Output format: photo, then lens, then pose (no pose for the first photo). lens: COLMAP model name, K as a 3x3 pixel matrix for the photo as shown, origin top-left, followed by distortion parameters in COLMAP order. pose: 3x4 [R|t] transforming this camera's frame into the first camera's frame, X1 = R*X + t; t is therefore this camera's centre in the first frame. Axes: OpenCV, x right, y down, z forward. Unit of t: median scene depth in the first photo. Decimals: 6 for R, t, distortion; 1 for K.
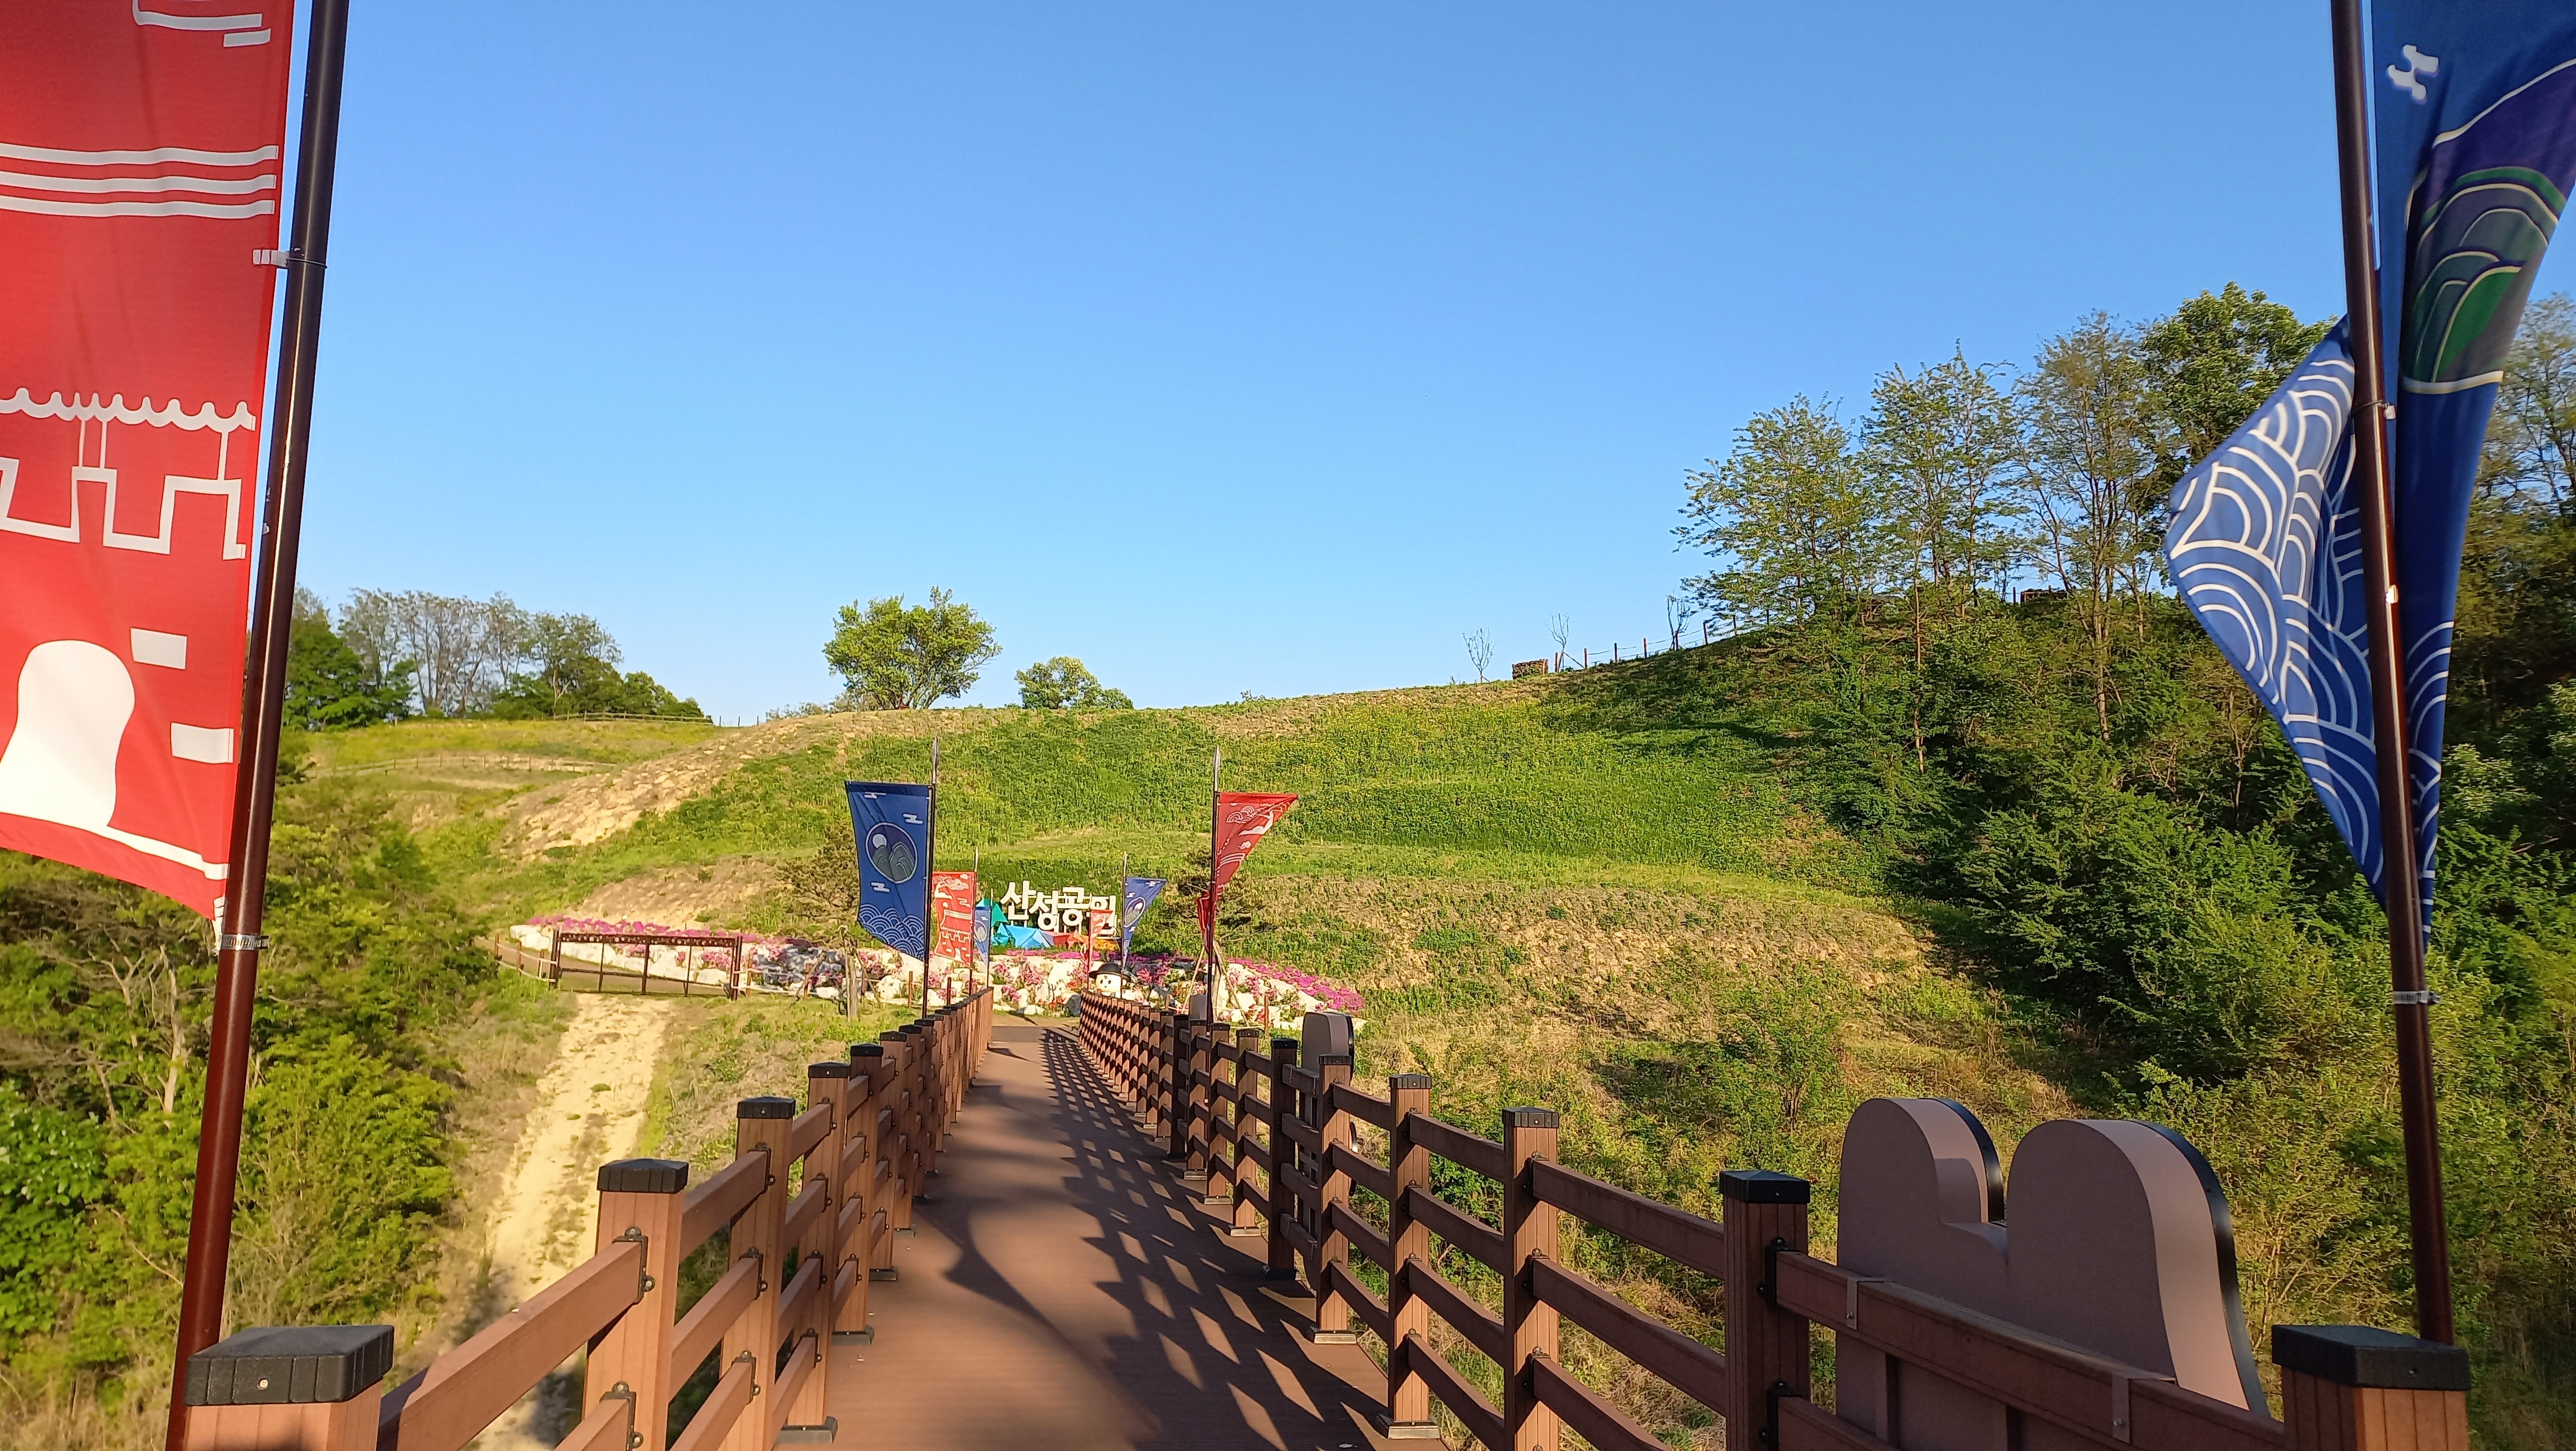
lens RADIAL K [[1805.4, 0, 1337.2], [0, 1805.4, 738.5], [0, 0, 1]] dist [0.044975, -0.041927]
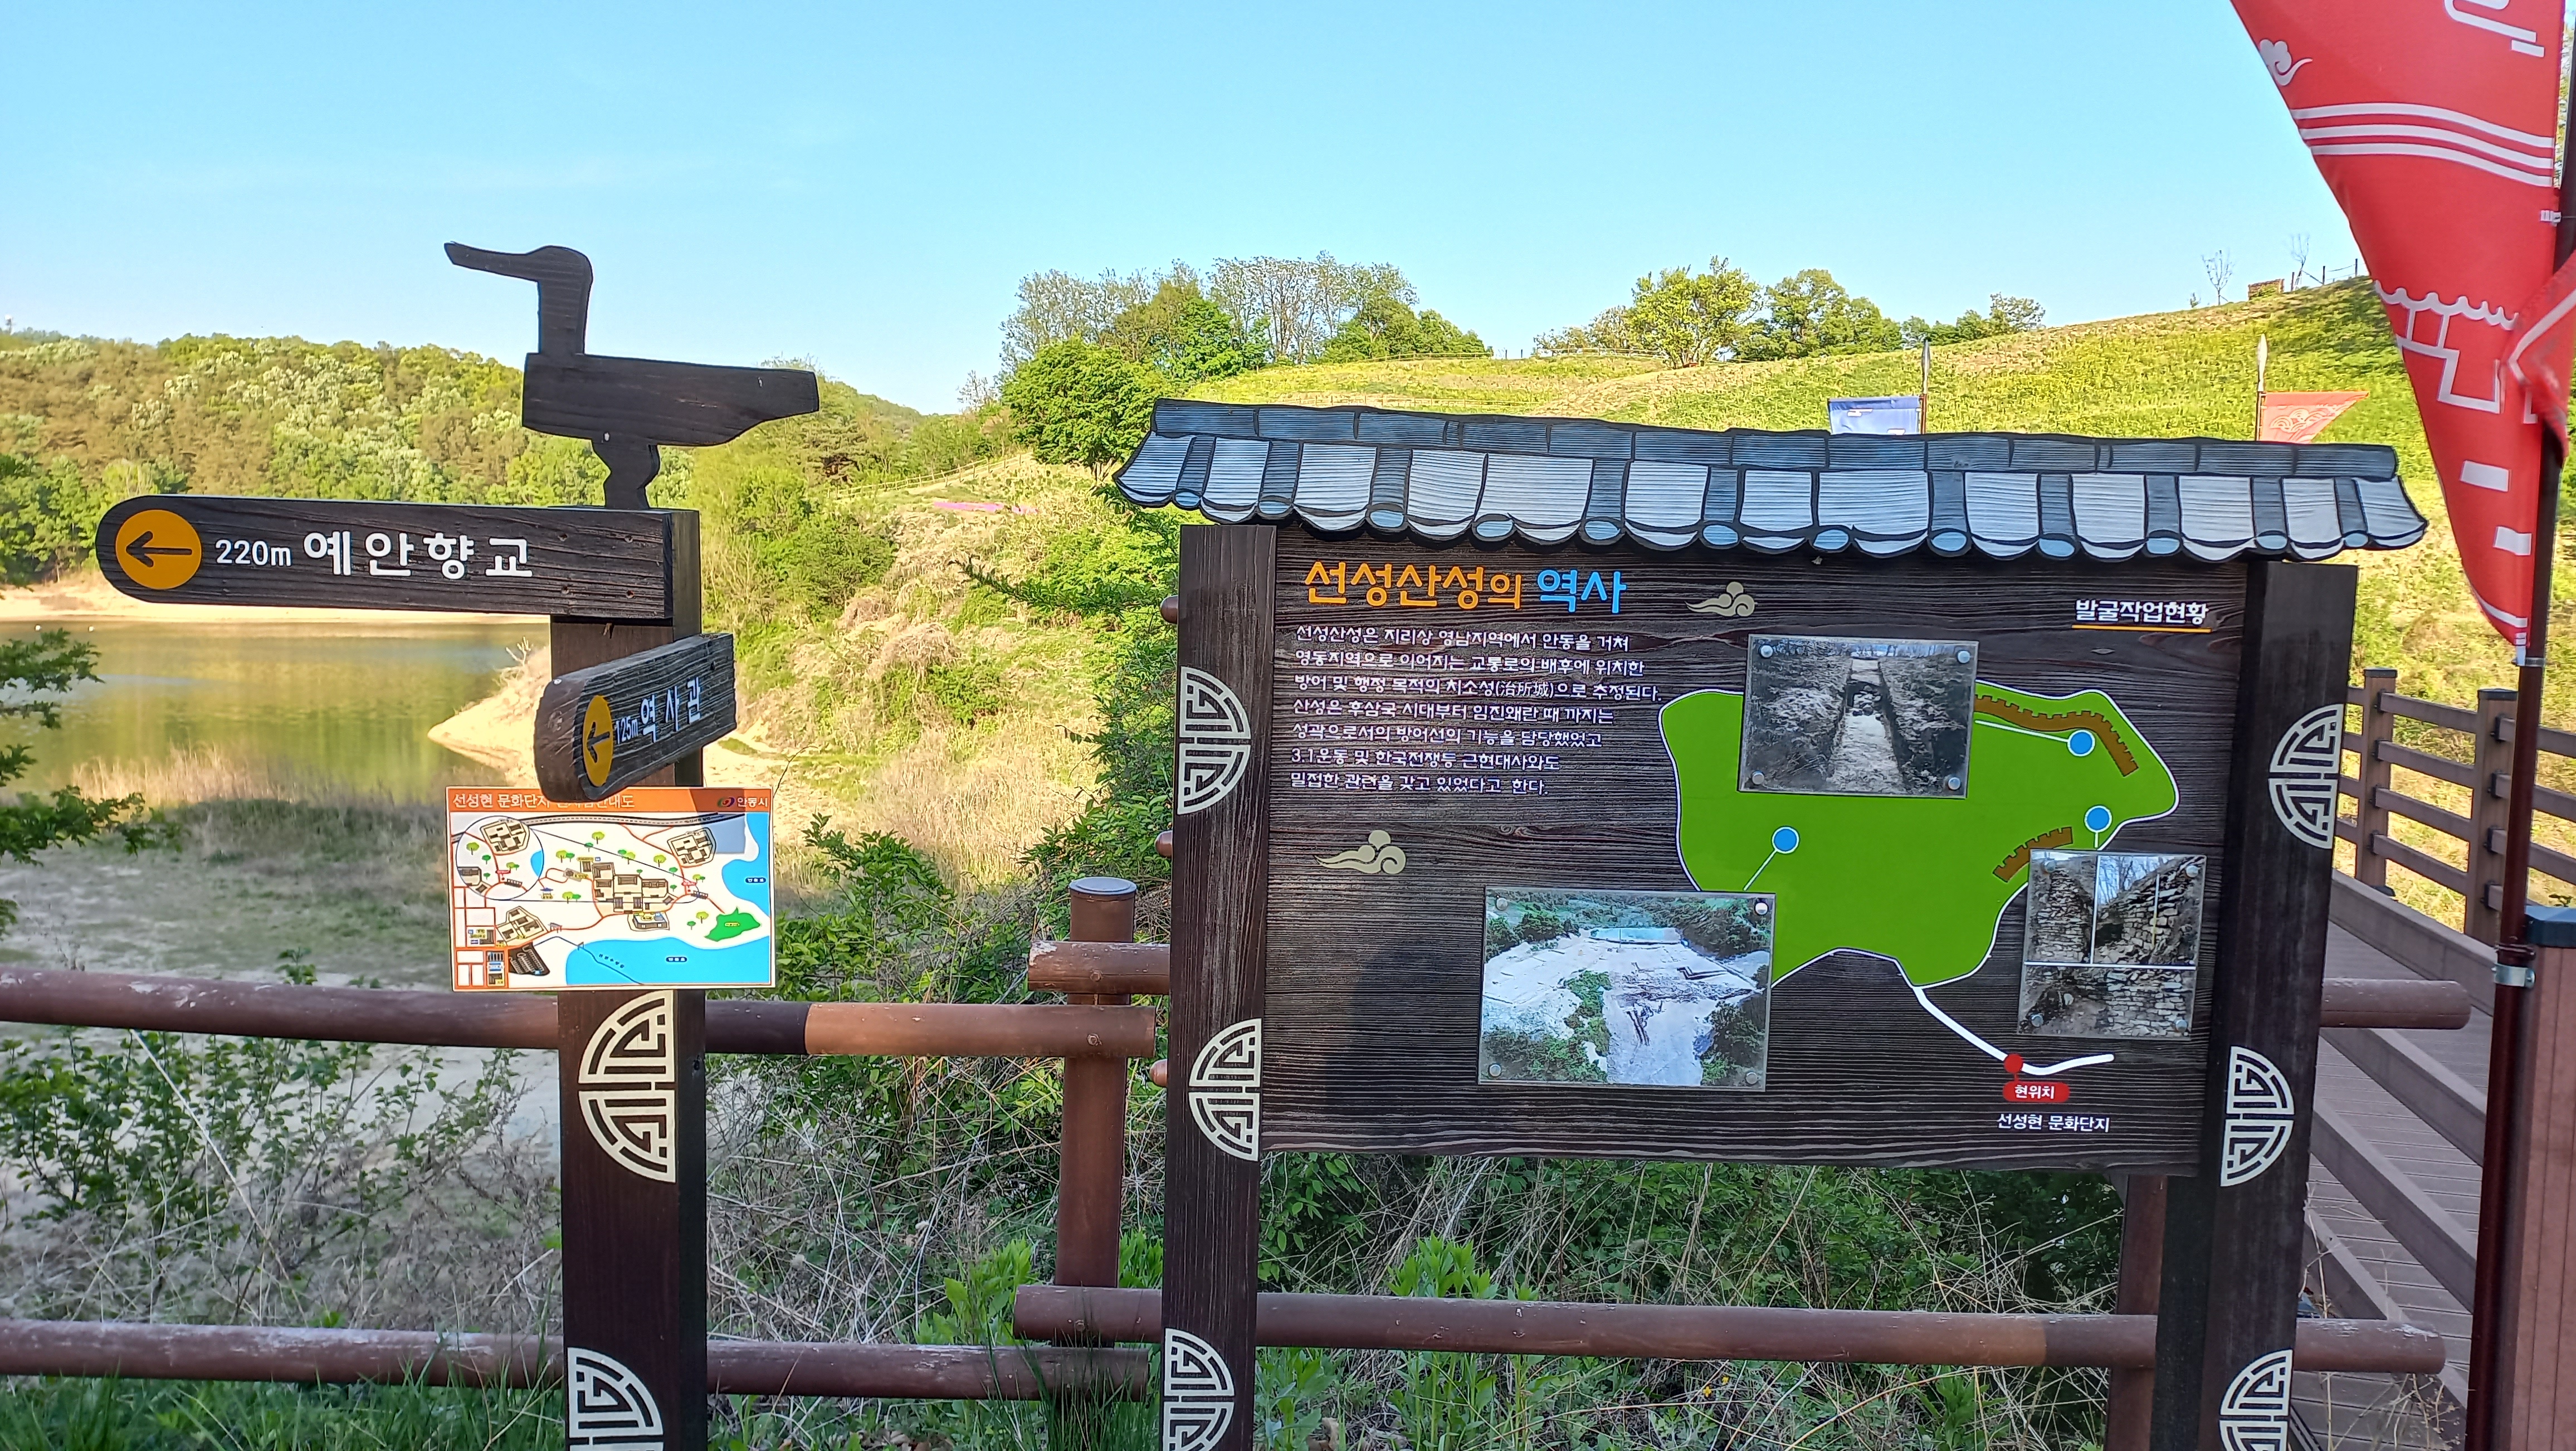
lens RADIAL K [[1805.4, 0, 1337.2], [0, 1805.4, 738.5], [0, 0, 1]] dist [0.044975, -0.041927]
pose [[0.921093, 0.029647, -0.388212, 0.013524], [0.055902, 0.976695, 0.207226, -0.016900], [0.385308, -0.212576, 0.897969, -0.129715]]
